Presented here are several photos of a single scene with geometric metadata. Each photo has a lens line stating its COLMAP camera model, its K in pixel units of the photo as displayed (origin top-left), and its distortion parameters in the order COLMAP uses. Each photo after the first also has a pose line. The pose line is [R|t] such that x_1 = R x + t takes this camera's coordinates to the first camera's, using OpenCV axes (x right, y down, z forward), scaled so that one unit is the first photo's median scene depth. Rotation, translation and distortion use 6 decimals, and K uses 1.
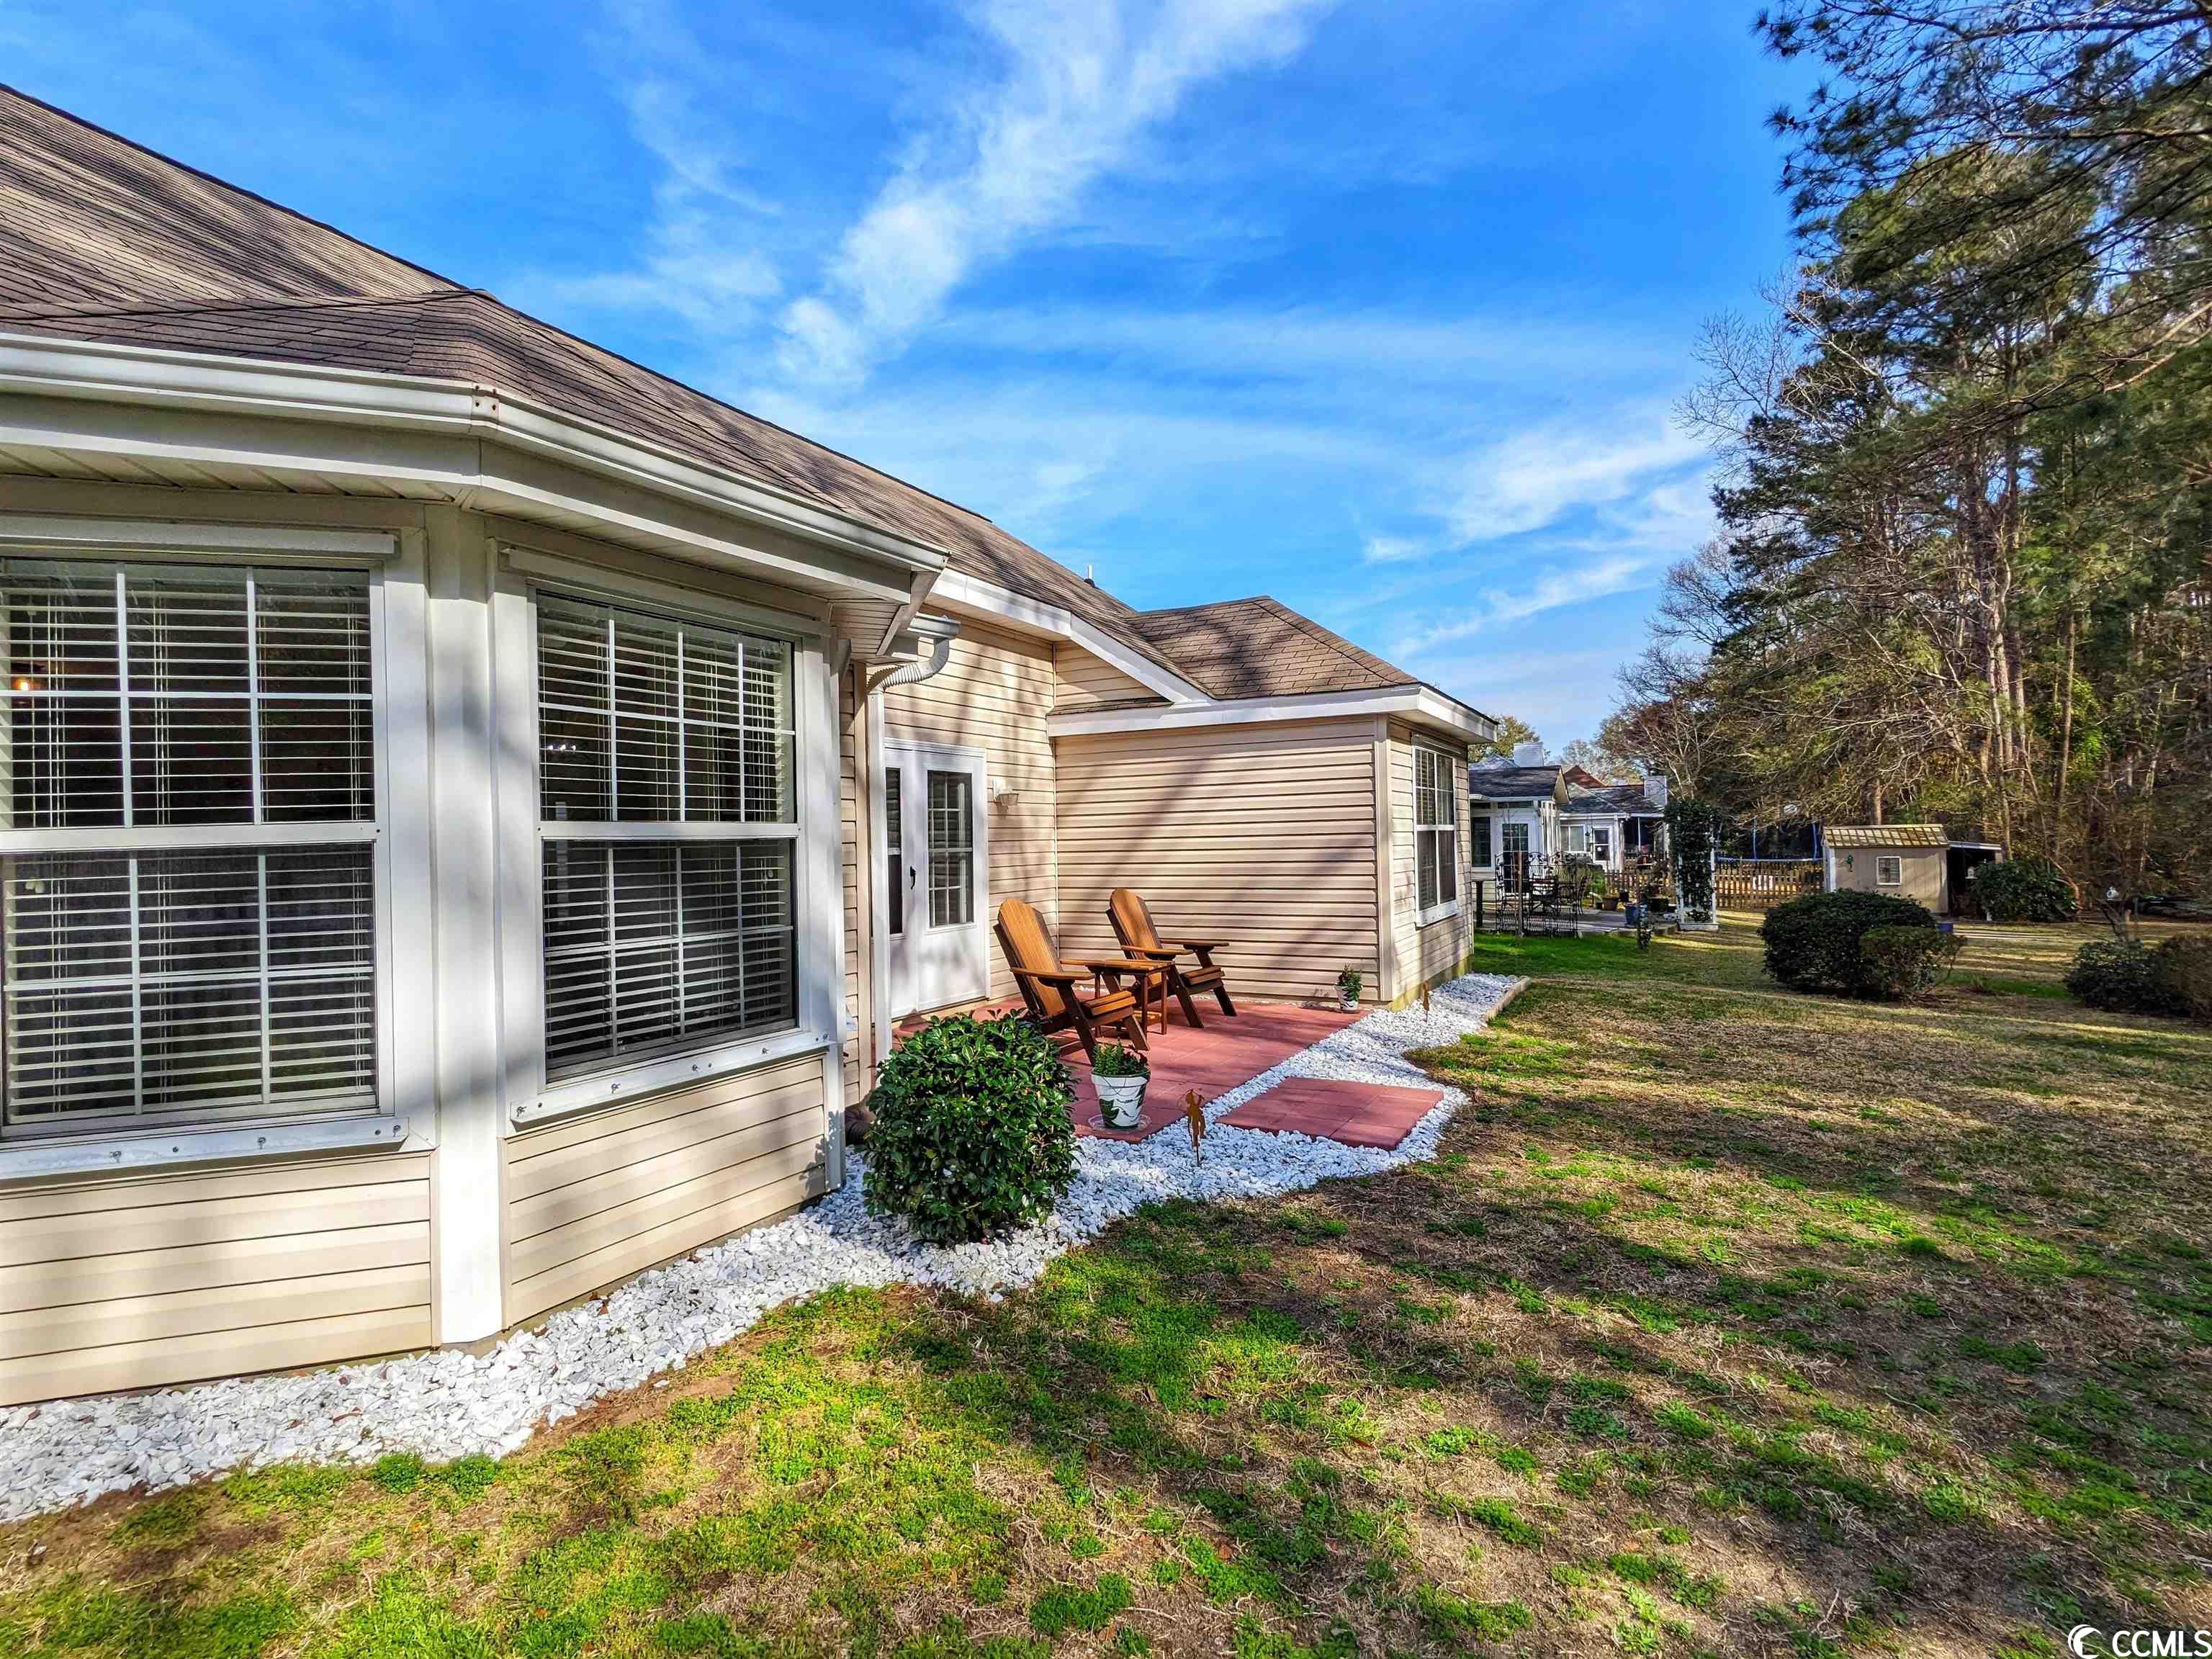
lens RADIAL K [[1065.3, 0, 1099.9], [0, 1065.3, 832.7], [0, 0, 1]] dist [0.001294, 0.000523]
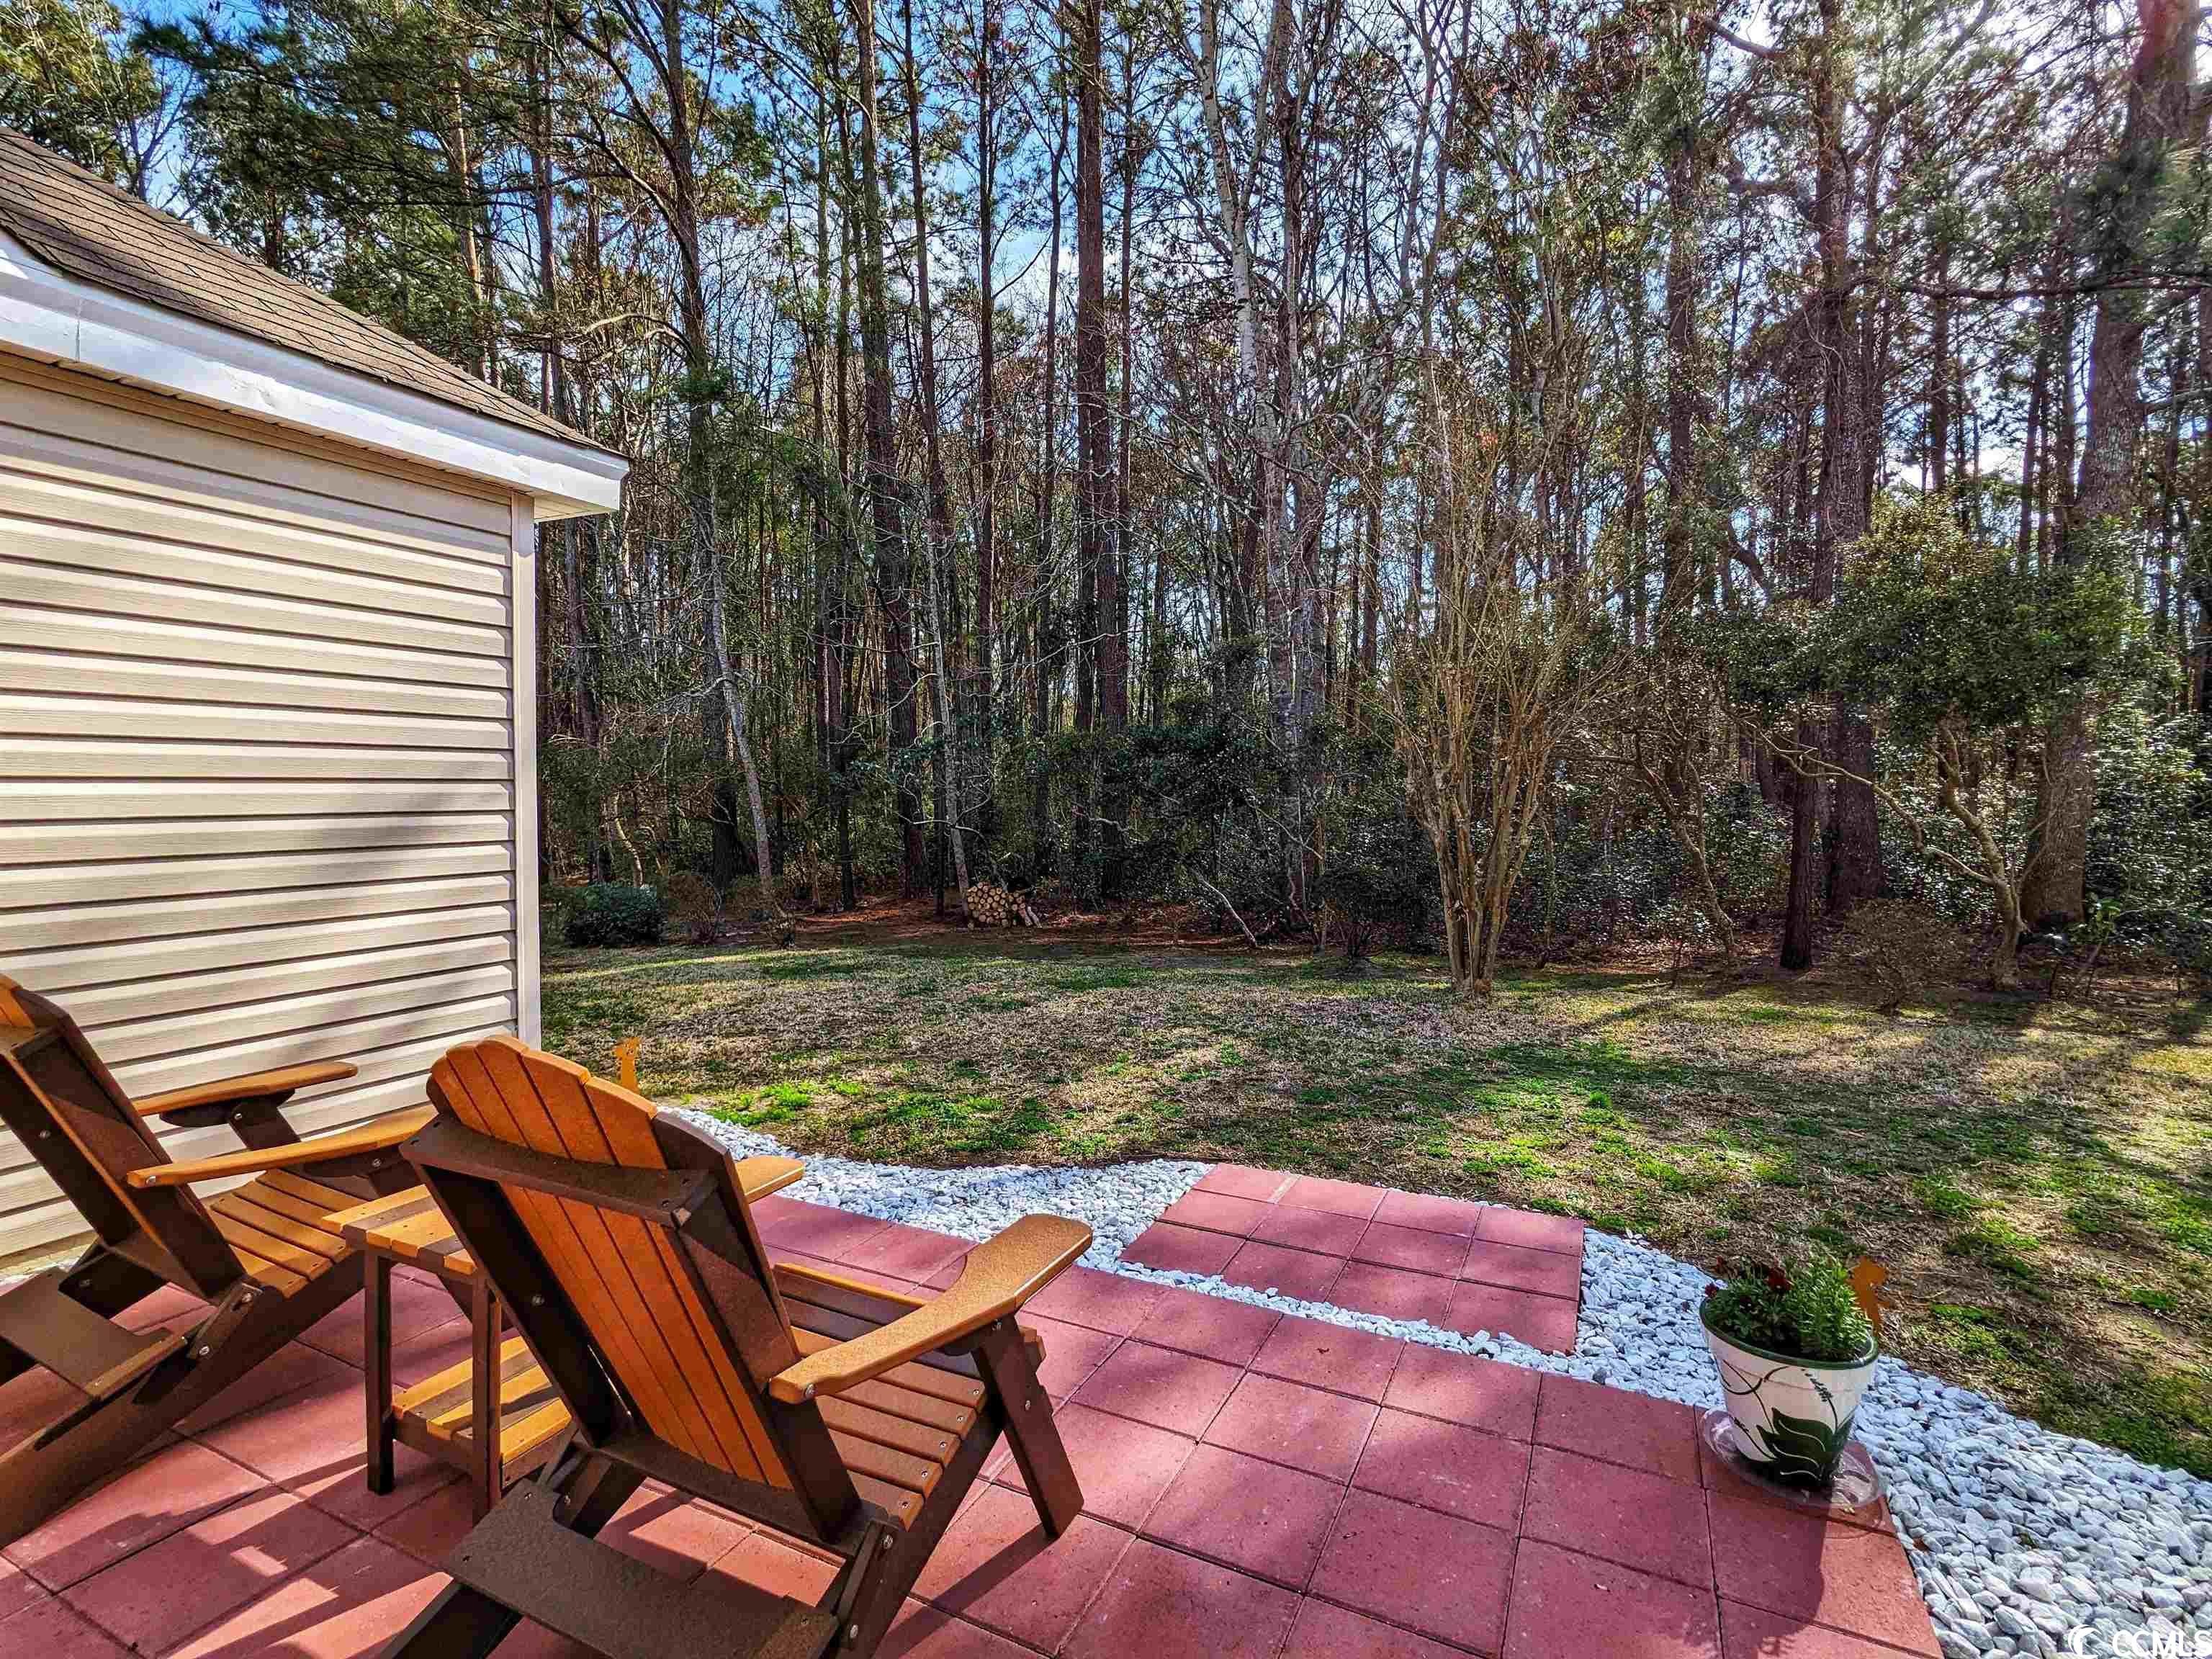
lens RADIAL K [[1065.3, 0, 1099.9], [0, 1065.3, 832.7], [0, 0, 1]] dist [0.001294, 0.000523]
pose [[-0.046074, -0.026270, 0.998593, -0.198466], [-0.011597, 0.999601, 0.025762, 0.019147], [-0.998871, -0.010393, -0.046360, 0.717681]]
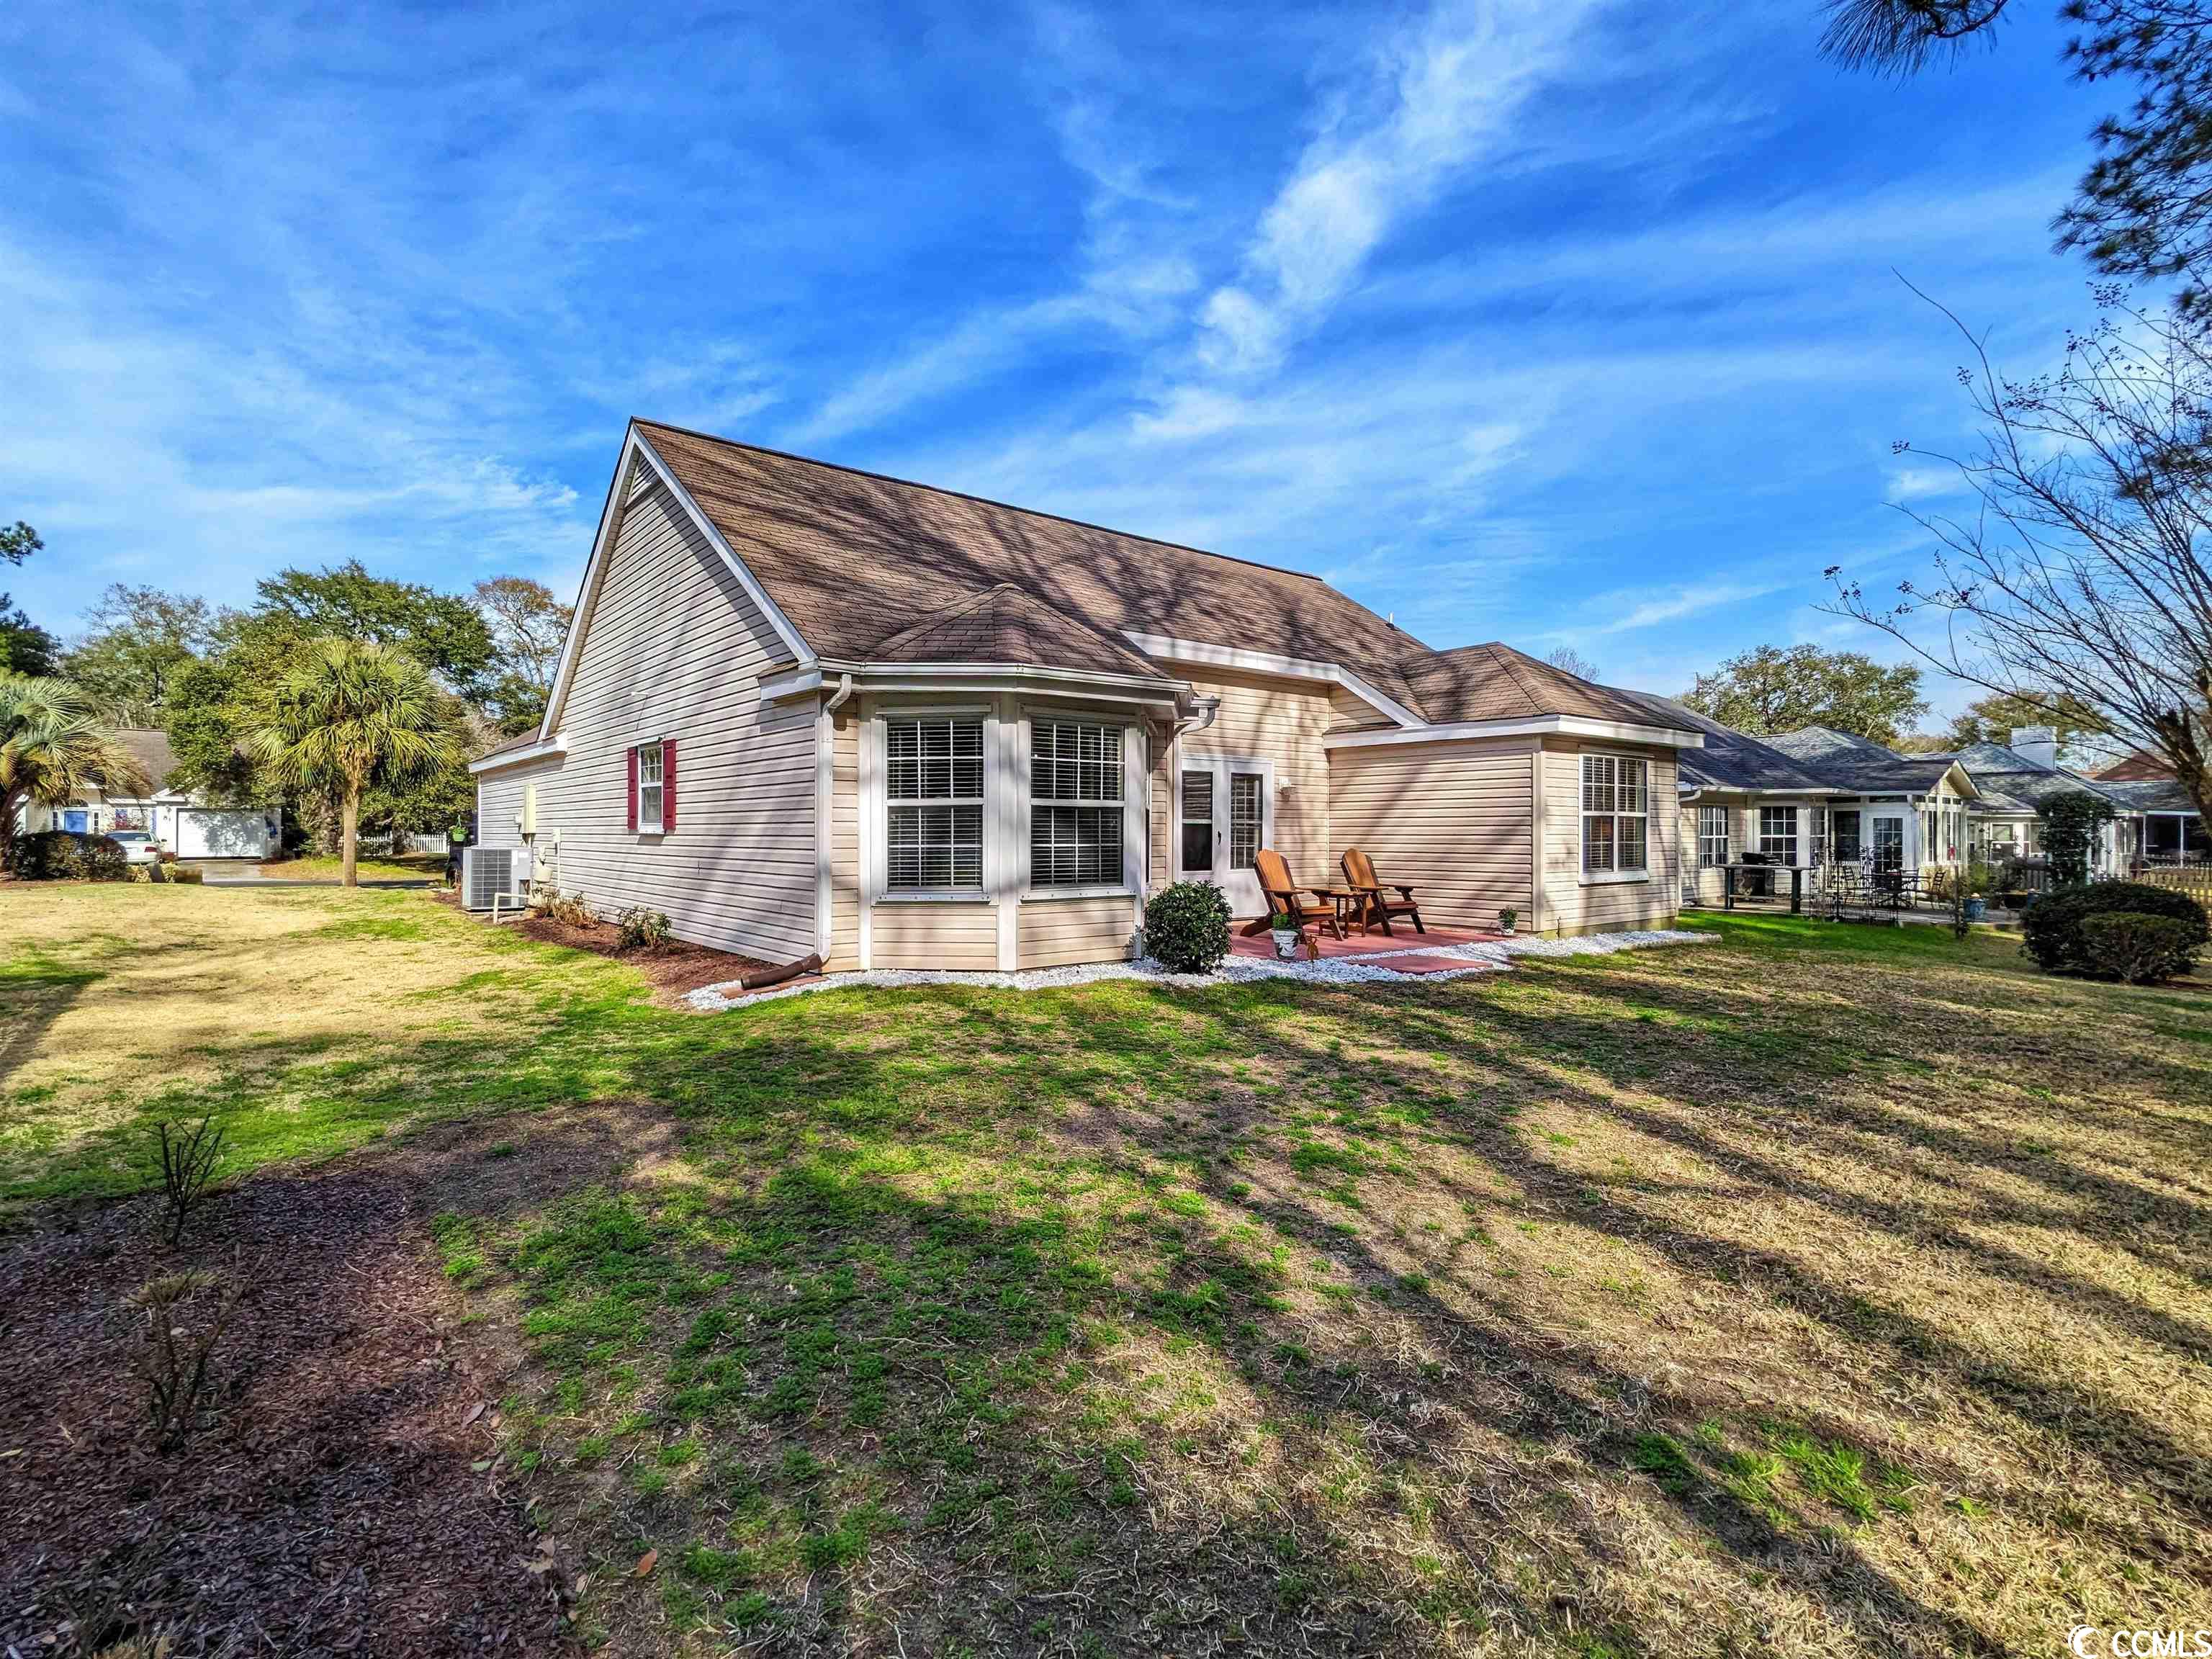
lens RADIAL K [[1065.3, 0, 1099.9], [0, 1065.3, 832.7], [0, 0, 1]] dist [0.001294, 0.000523]
pose [[0.925031, 0.021843, -0.379262, 0.246935], [-0.017878, 0.999743, 0.013975, 0.012647], [0.379470, -0.006147, 0.925184, -0.530666]]
